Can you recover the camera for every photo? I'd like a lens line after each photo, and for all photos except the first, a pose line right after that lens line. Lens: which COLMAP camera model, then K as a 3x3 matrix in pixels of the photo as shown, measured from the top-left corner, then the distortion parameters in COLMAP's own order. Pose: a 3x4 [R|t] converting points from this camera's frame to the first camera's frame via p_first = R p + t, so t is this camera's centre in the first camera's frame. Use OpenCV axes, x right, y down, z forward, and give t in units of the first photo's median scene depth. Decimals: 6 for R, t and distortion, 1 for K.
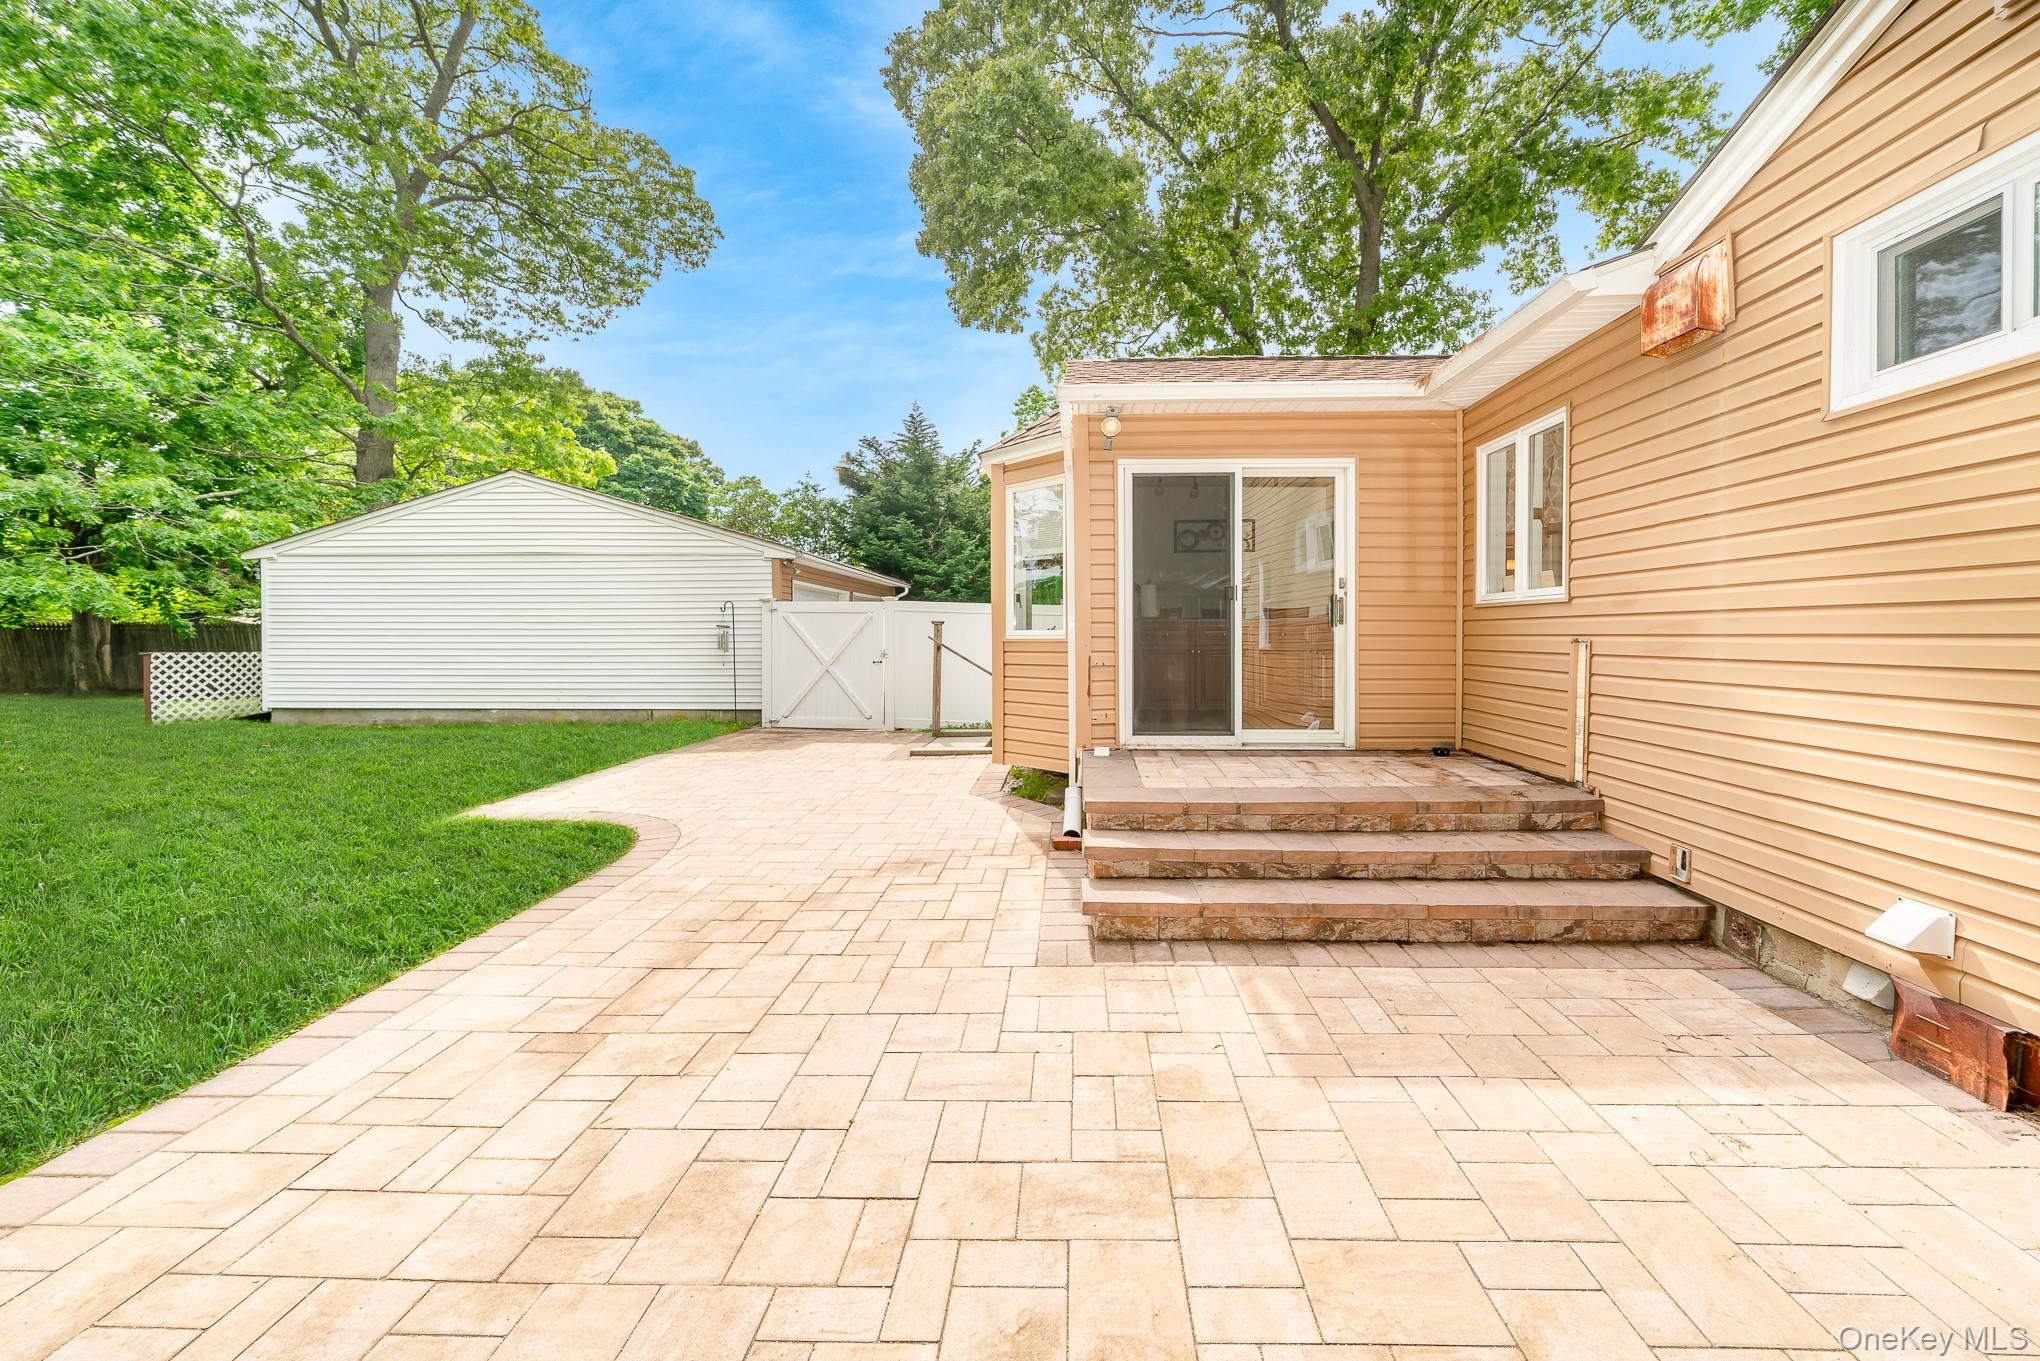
lens RADIAL K [[740.8, 0, 1051.7], [0, 740.8, 636.8], [0, 0, 1]] dist [0.000489, 0.000012]
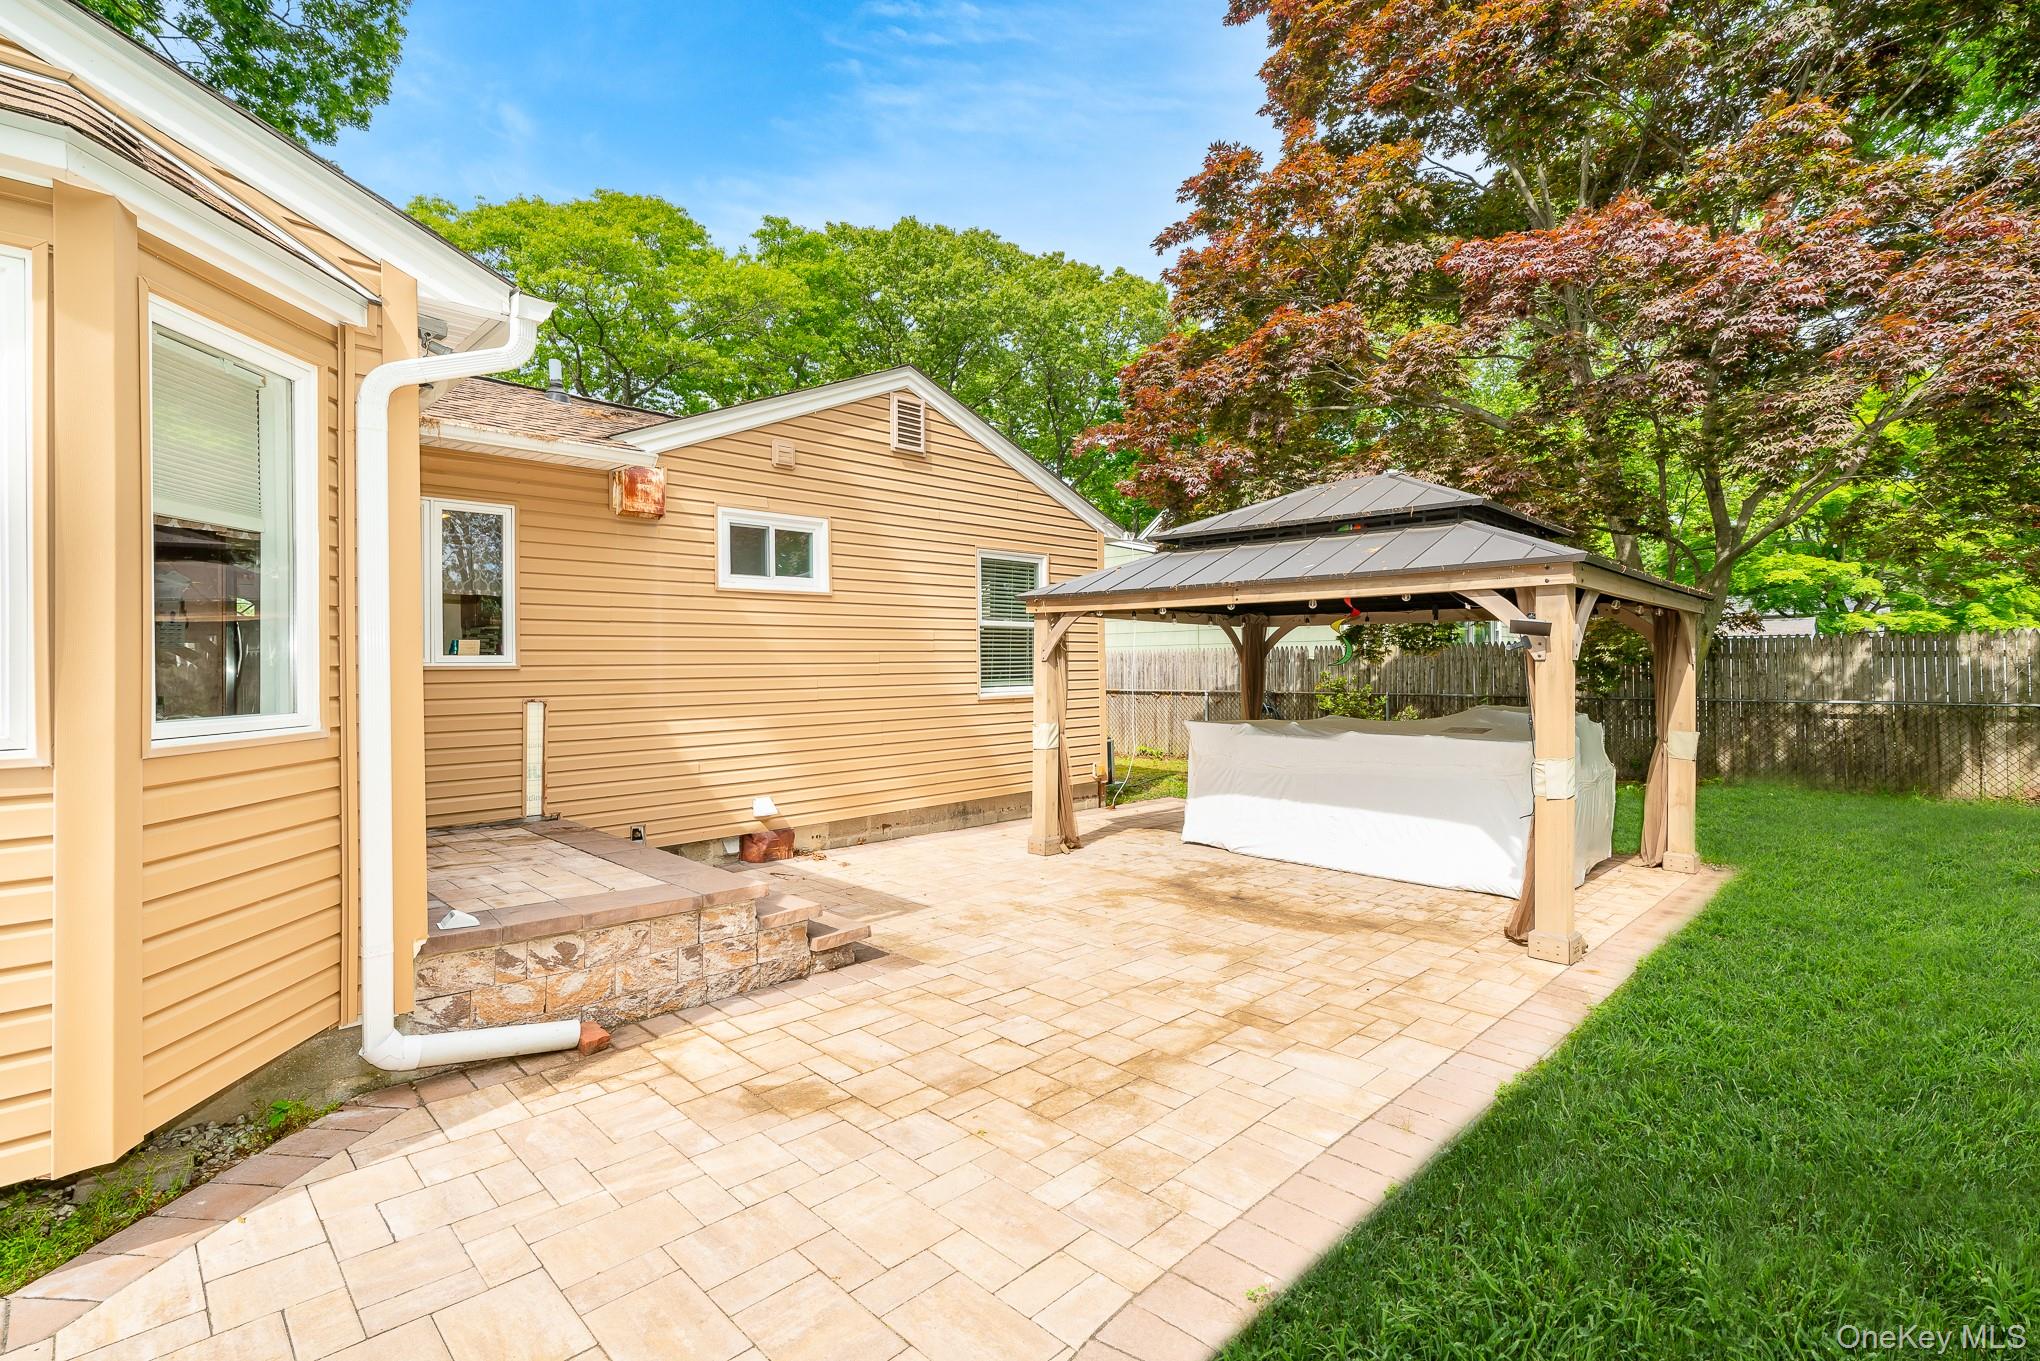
lens RADIAL K [[914.9, 0, 1023.9], [0, 914.9, 655.0], [0, 0, 1]] dist [-0.001201, -0.005212]
pose [[-0.726791, 0.017045, 0.686648, -0.973735], [0.015635, 0.999844, -0.008271, -0.049031], [-0.686681, 0.004724, -0.726943, 1.605630]]
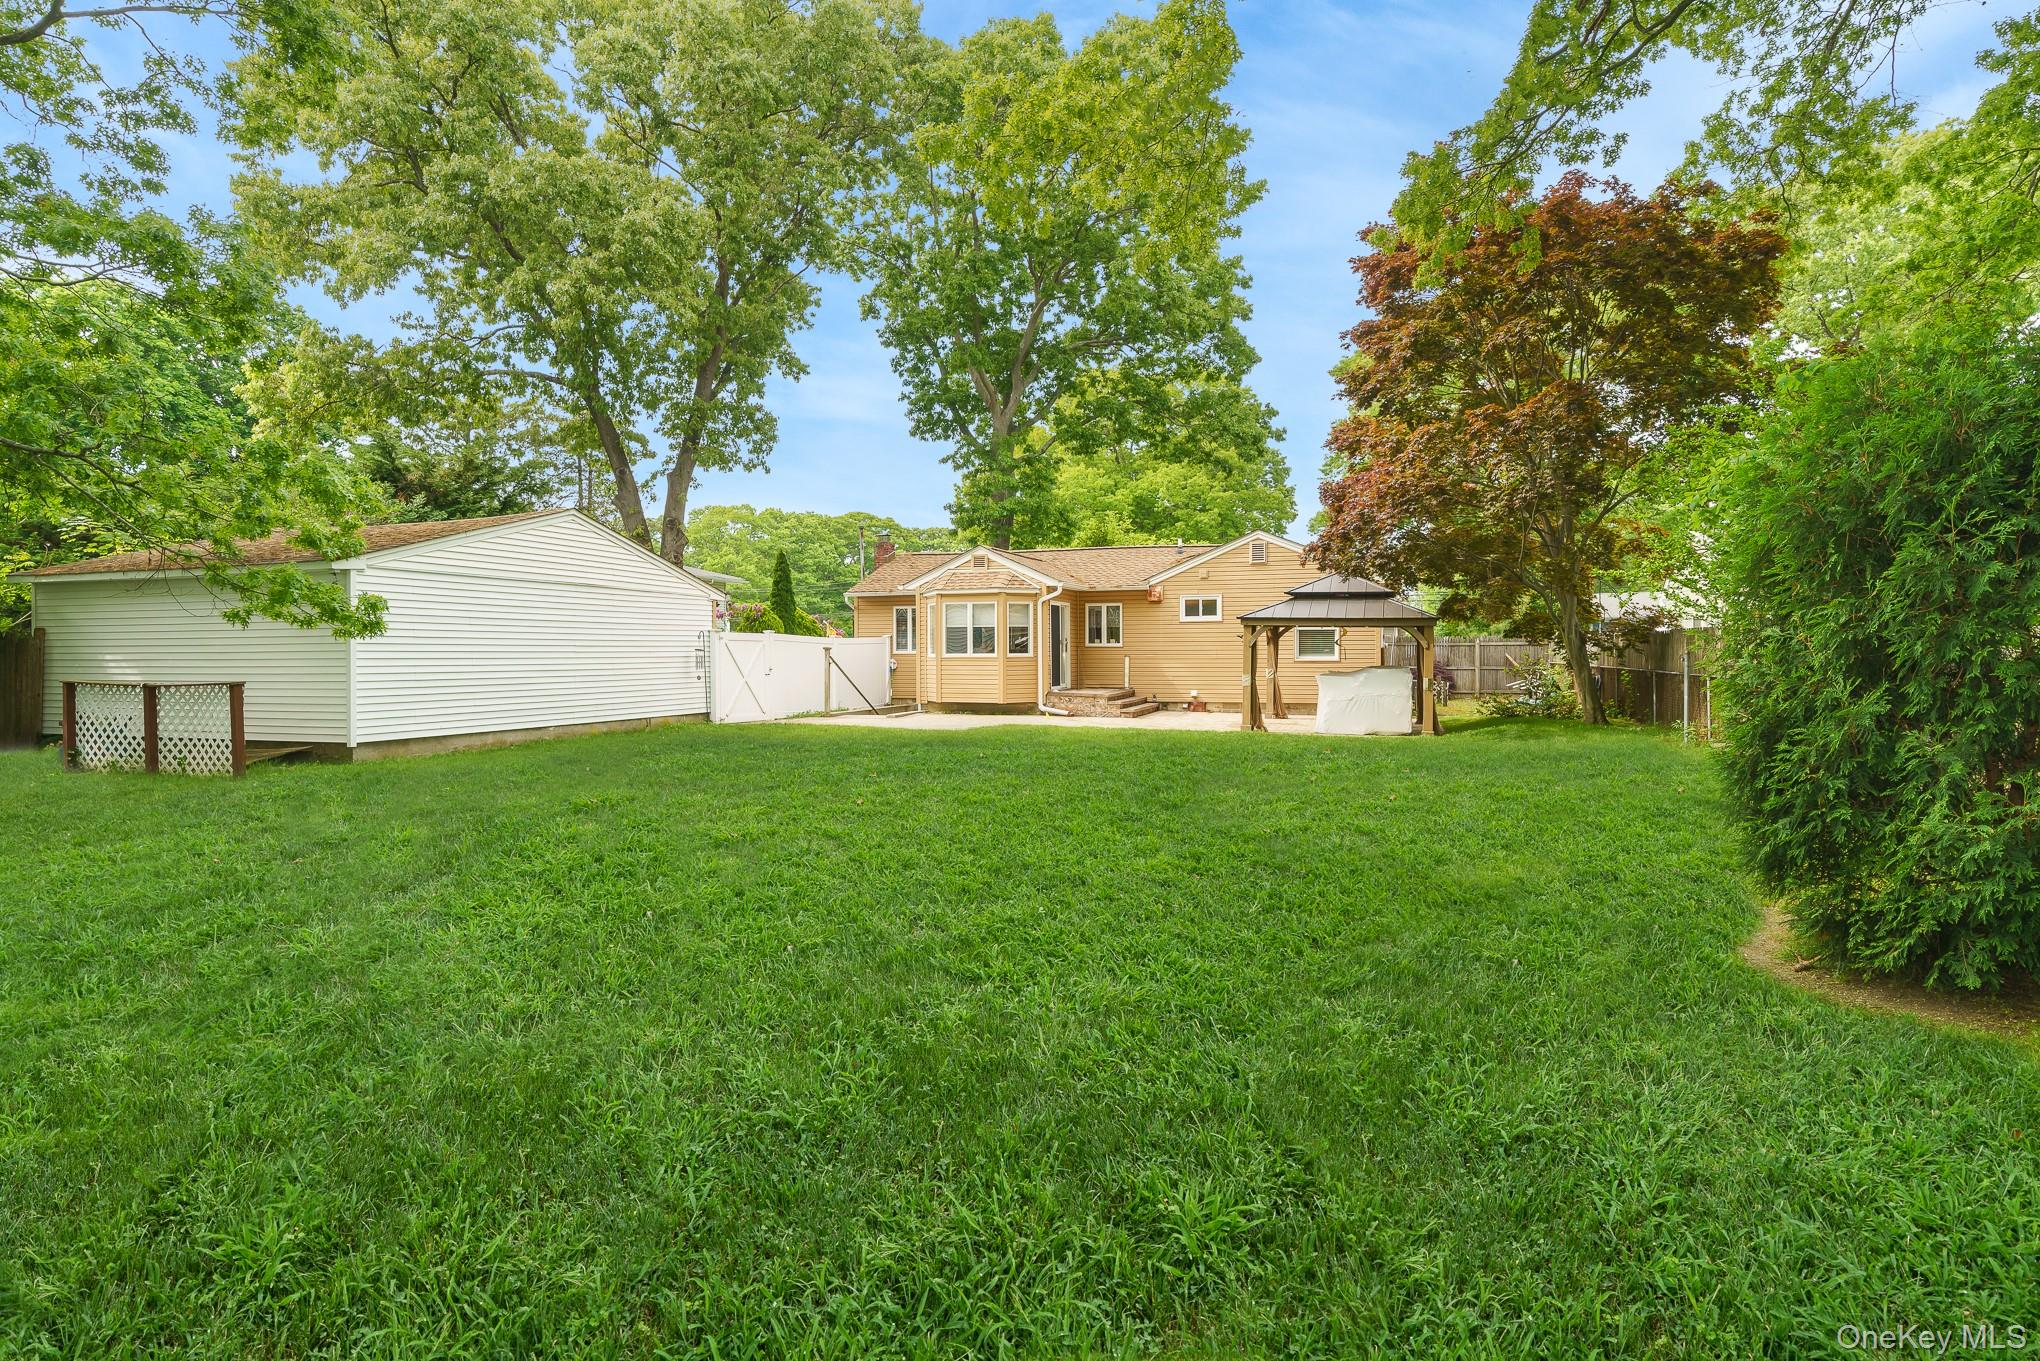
lens RADIAL K [[1036.1, 0, 1019.9], [0, 1036.1, 651.1], [0, 0, 1]] dist [-0.000042, -0.000008]
pose [[0.298137, 0.001118, 0.954523, -5.731448], [0.005605, 0.999980, -0.002922, -0.010367], [-0.954507, 0.006221, 0.298124, -0.271205]]
